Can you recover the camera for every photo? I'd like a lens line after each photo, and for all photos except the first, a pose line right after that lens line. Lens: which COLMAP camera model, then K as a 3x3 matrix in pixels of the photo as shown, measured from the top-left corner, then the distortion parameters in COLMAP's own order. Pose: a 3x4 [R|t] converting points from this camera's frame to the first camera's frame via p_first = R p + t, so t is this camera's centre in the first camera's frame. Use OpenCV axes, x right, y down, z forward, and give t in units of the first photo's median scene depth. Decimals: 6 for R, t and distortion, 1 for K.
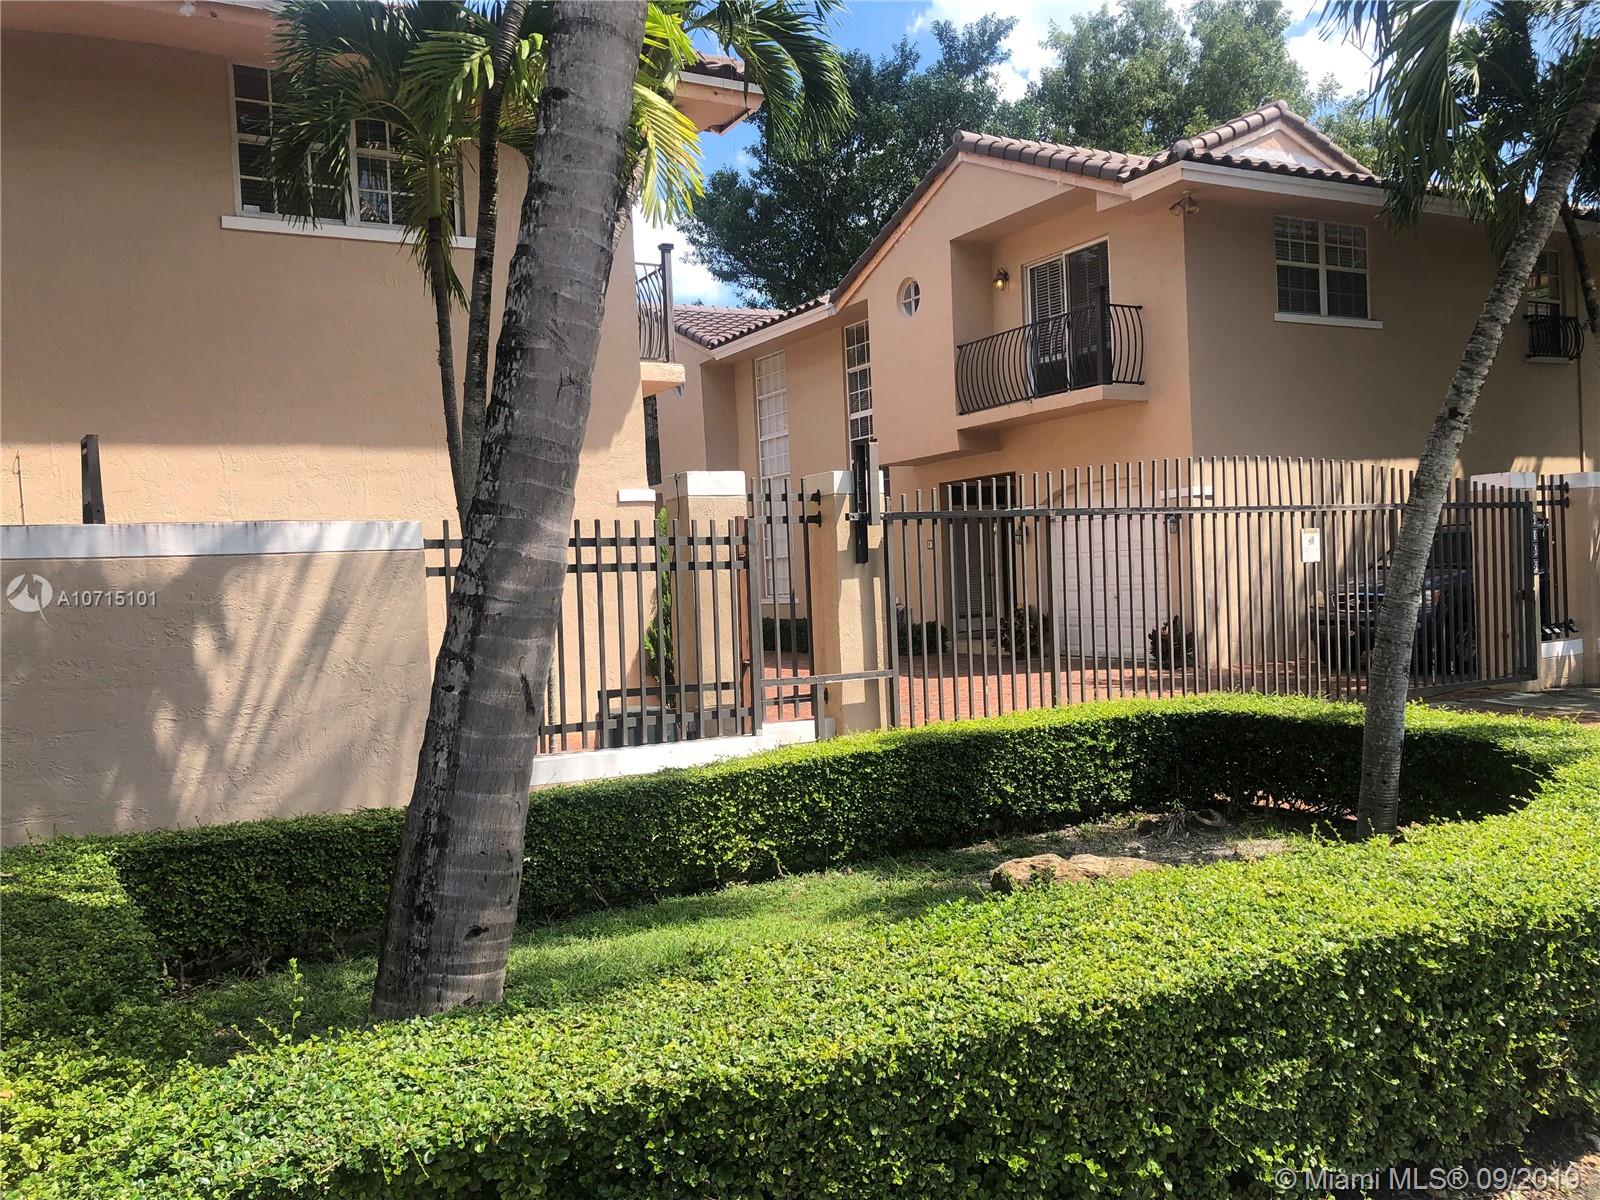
lens RADIAL K [[1320.6, 0, 800.0], [0, 1320.6, 600.0], [0, 0, 1]] dist [0.003065, 0.000007]
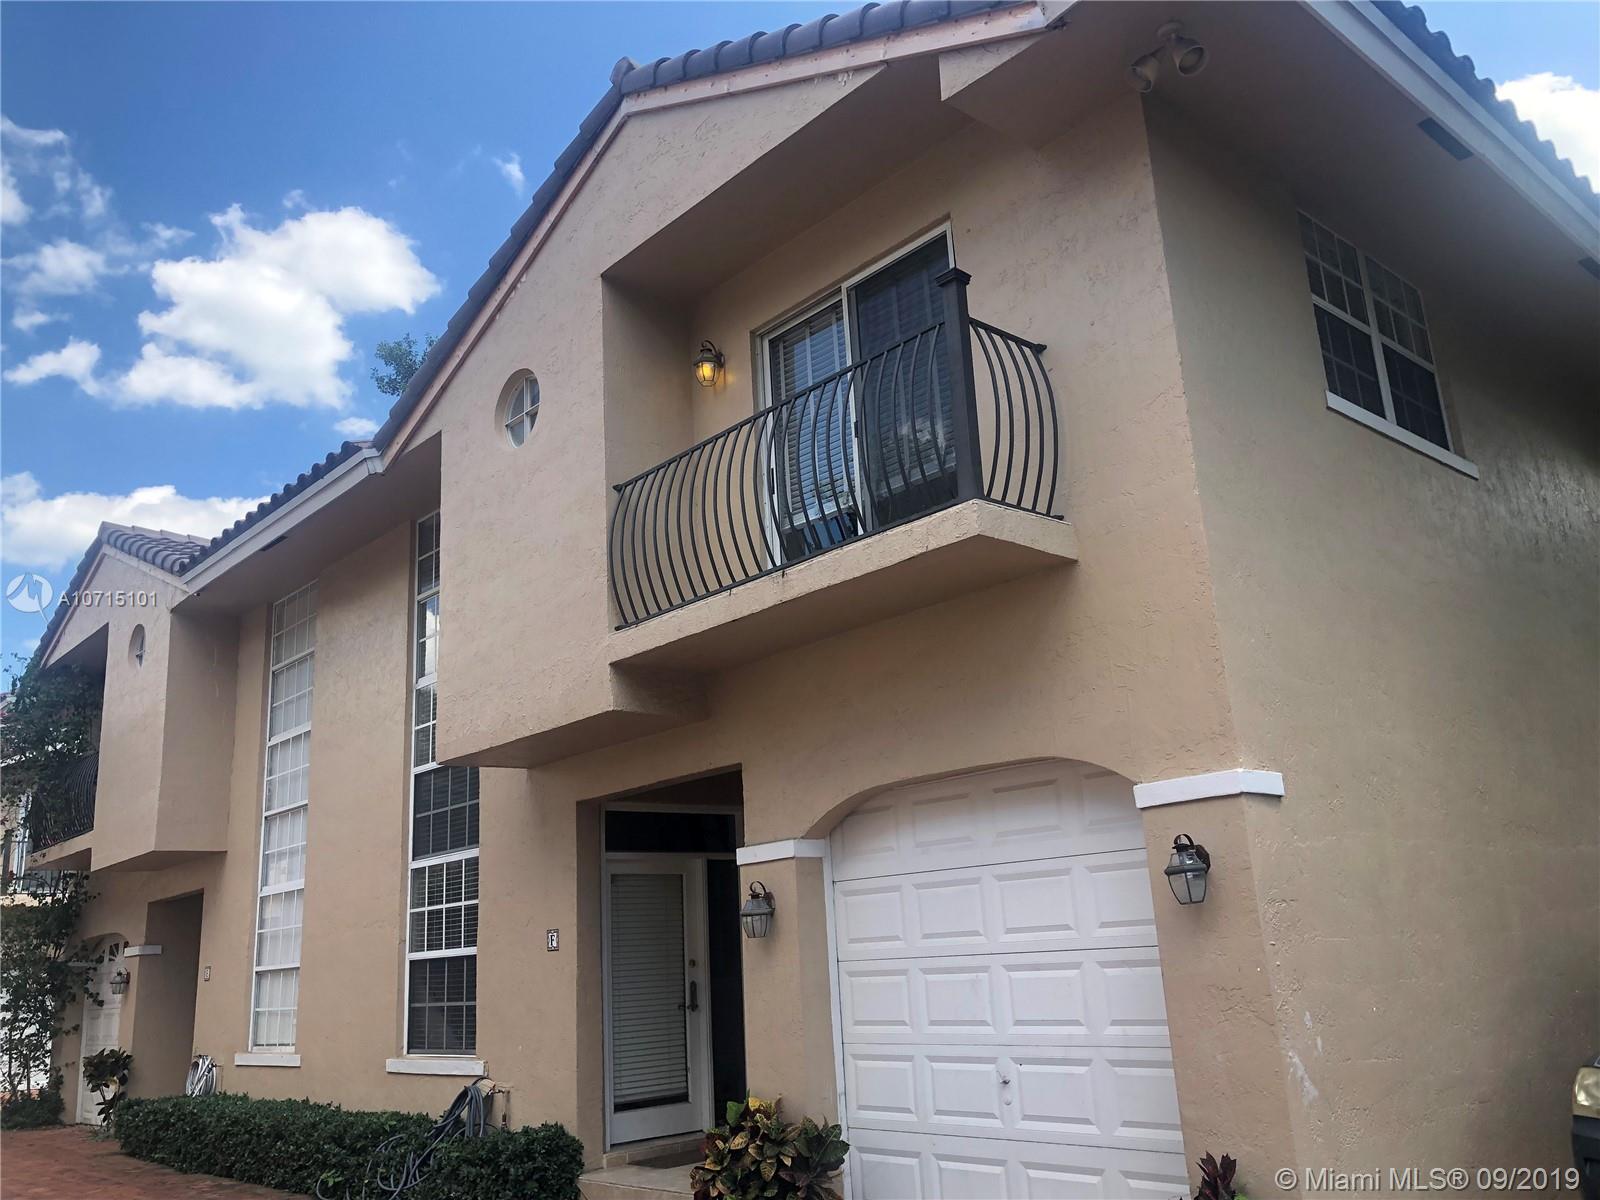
lens RADIAL K [[1320.6, 0, 800.0], [0, 1320.6, 600.0], [0, 0, 1]] dist [0.003065, 0.000007]
pose [[0.975837, 0.043792, 0.214067, 0.087997], [0.020376, 0.957202, -0.288703, -0.024175], [-0.217548, 0.286088, 0.933181, 0.587073]]
